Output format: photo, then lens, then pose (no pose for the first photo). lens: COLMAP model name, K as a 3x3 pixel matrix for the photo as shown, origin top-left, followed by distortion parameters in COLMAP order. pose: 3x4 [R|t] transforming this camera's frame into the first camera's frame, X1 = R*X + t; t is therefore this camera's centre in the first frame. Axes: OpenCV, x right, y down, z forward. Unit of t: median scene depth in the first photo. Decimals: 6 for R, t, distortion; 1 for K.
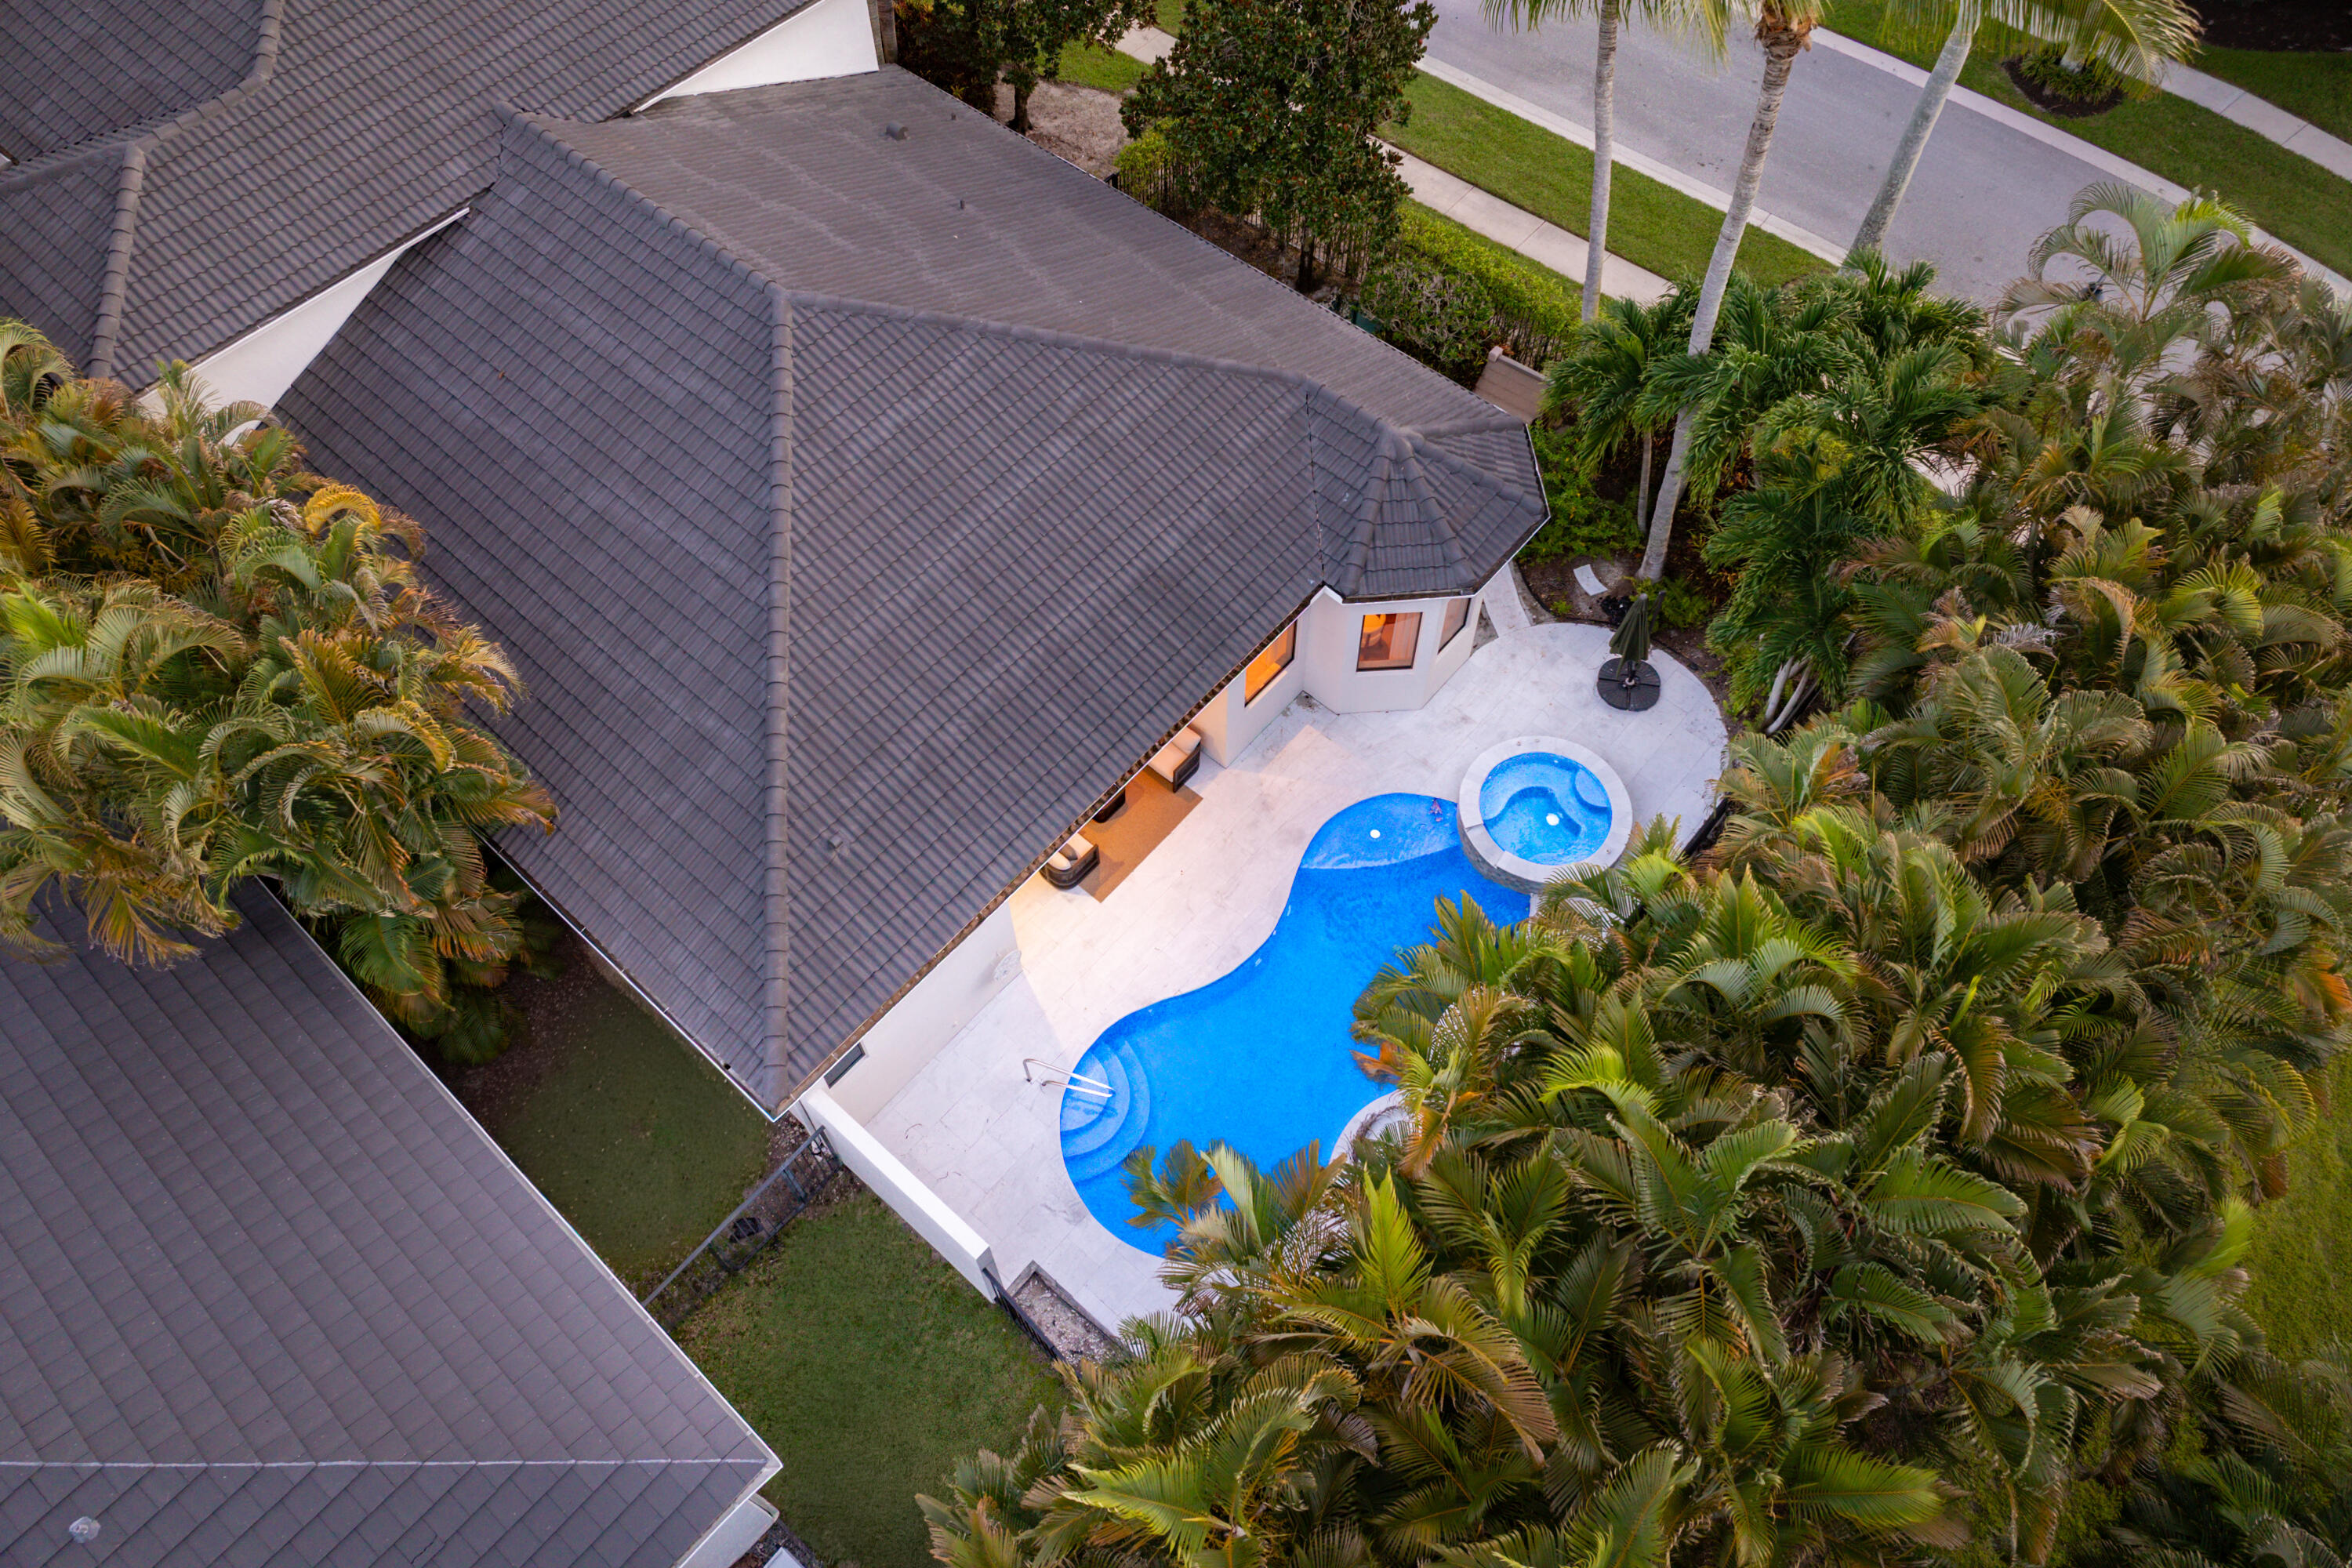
lens RADIAL K [[1595.7, 0, 1176.0], [0, 1595.7, 784.0], [0, 0, 1]] dist [-0.025744, 0.040712]
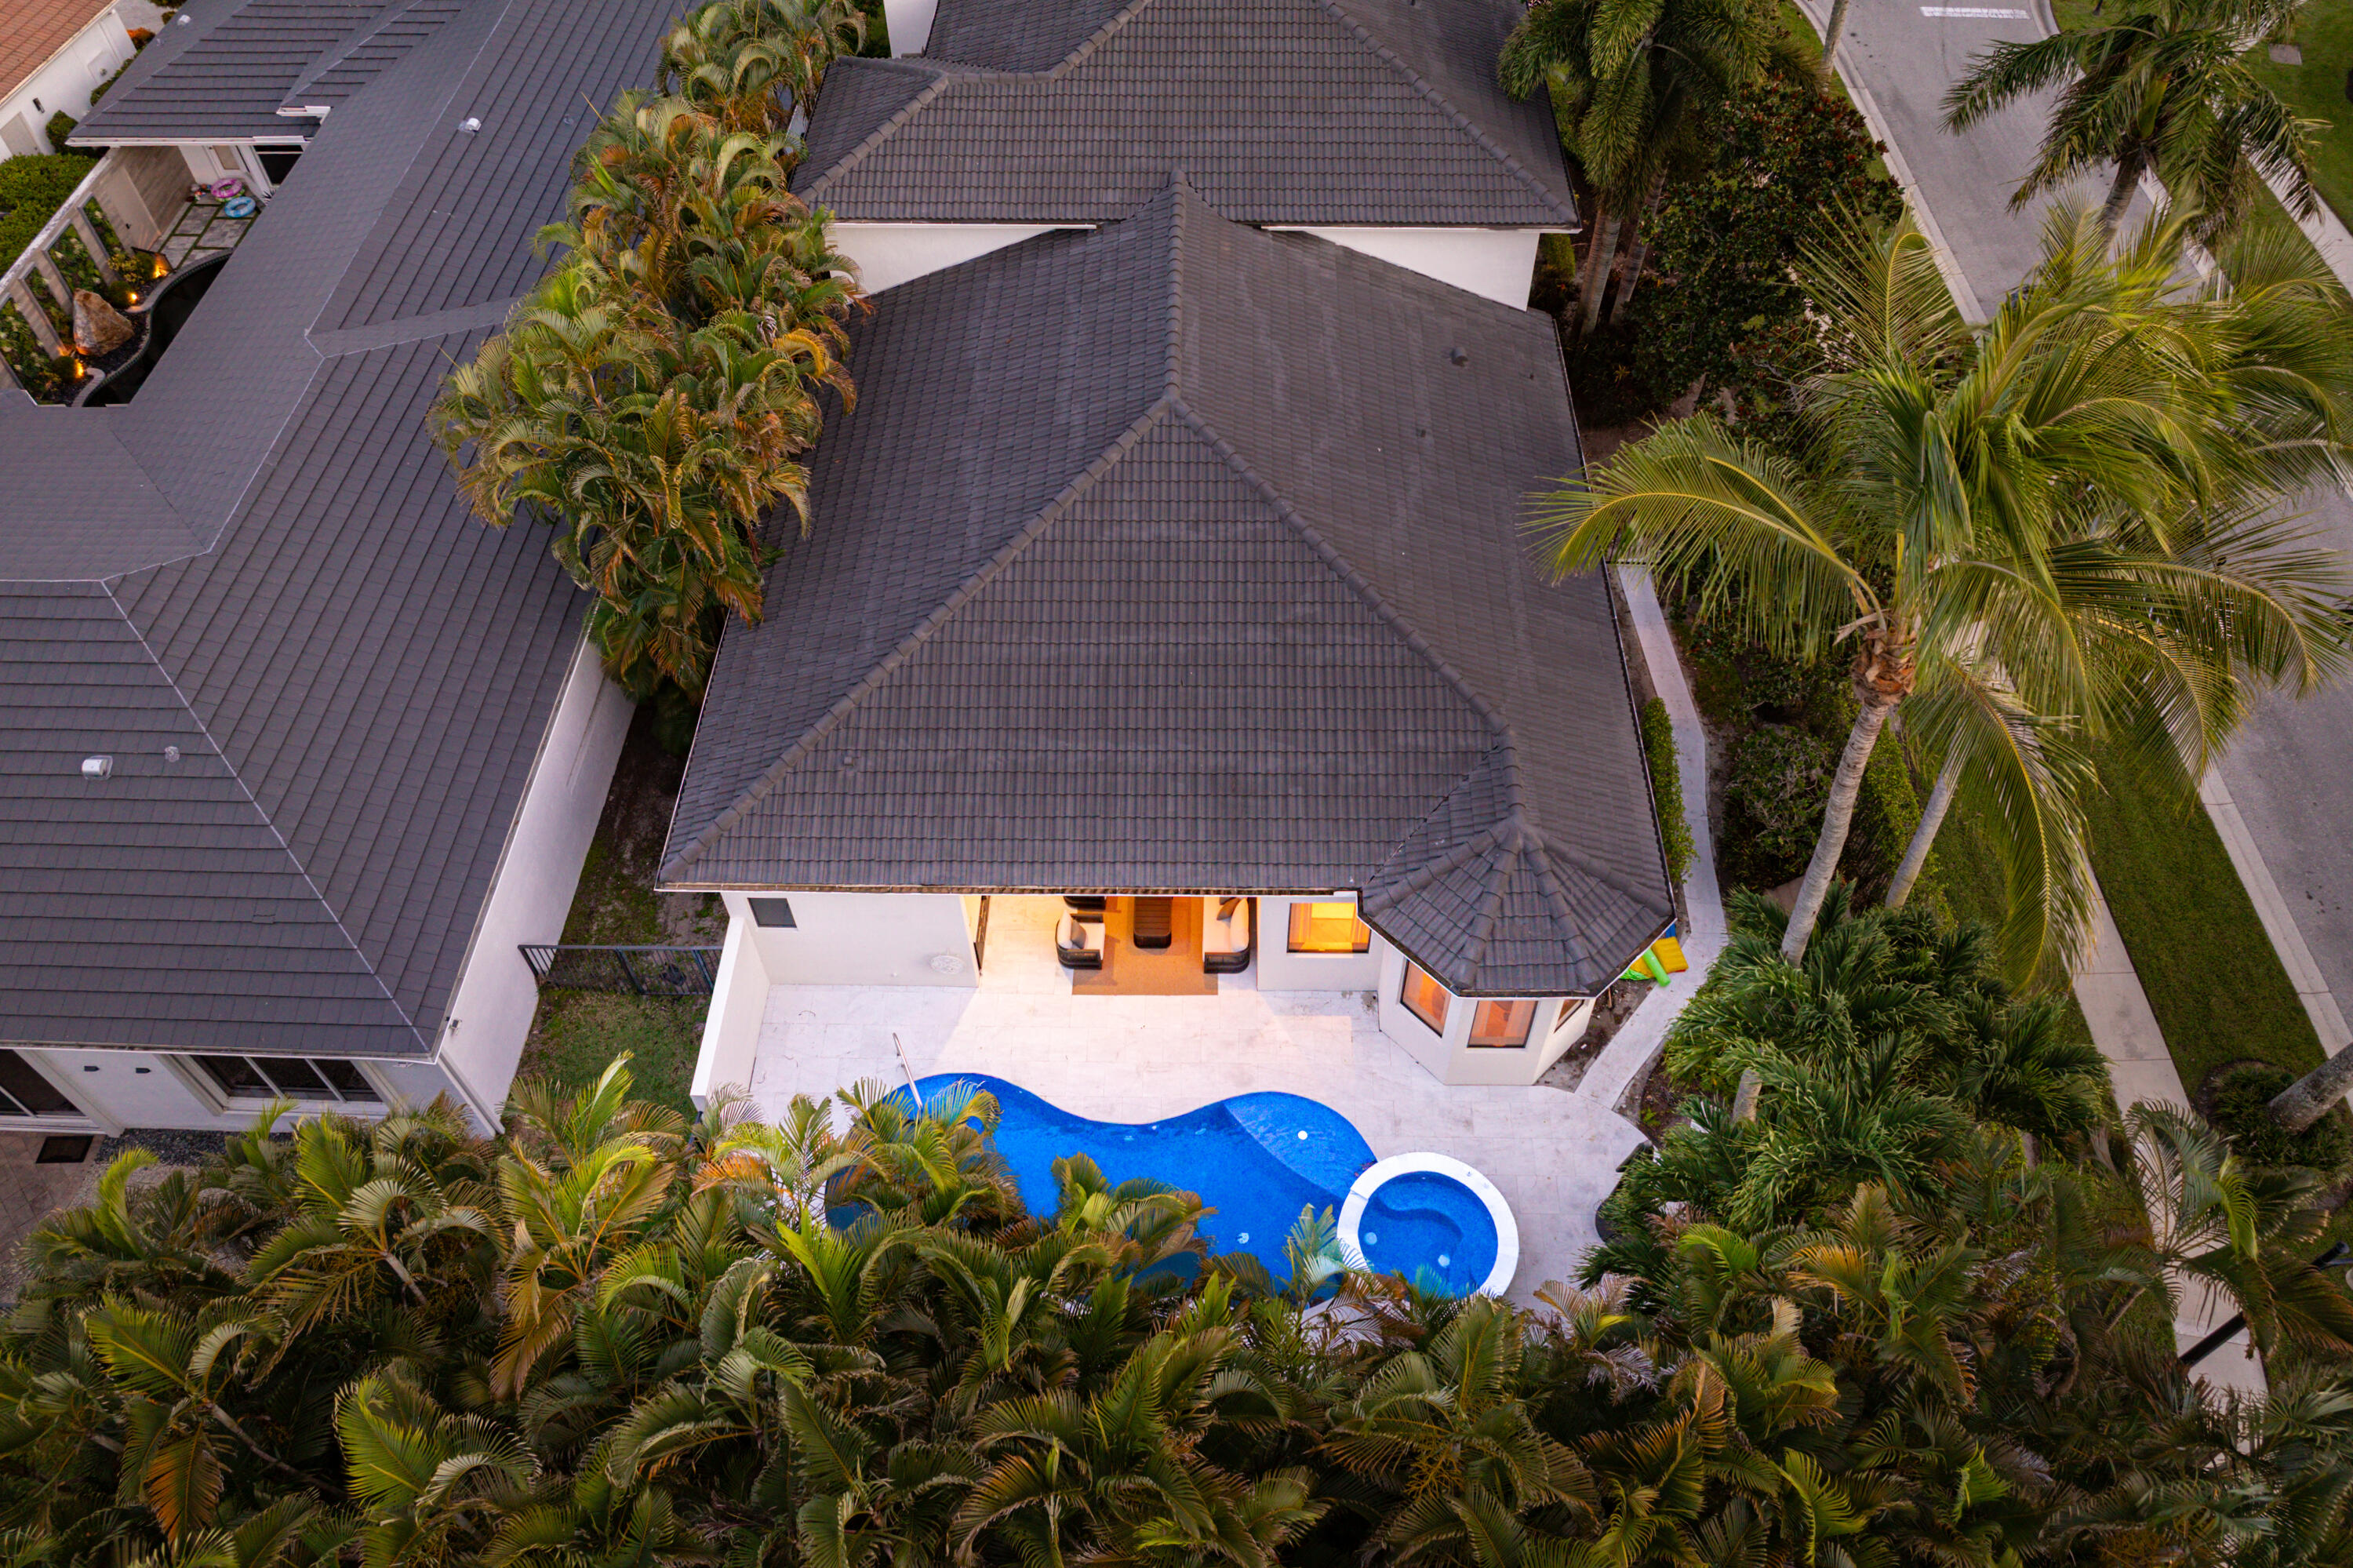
lens RADIAL K [[1644.7, 0, 1175.9], [0, 1644.7, 815.4], [0, 0, 1]] dist [-0.019420, 0.001409]
pose [[0.633957, 0.614064, -0.470131, 0.476925], [-0.648844, 0.753112, 0.108737, -0.196422], [0.420833, 0.236107, 0.875873, 0.016679]]
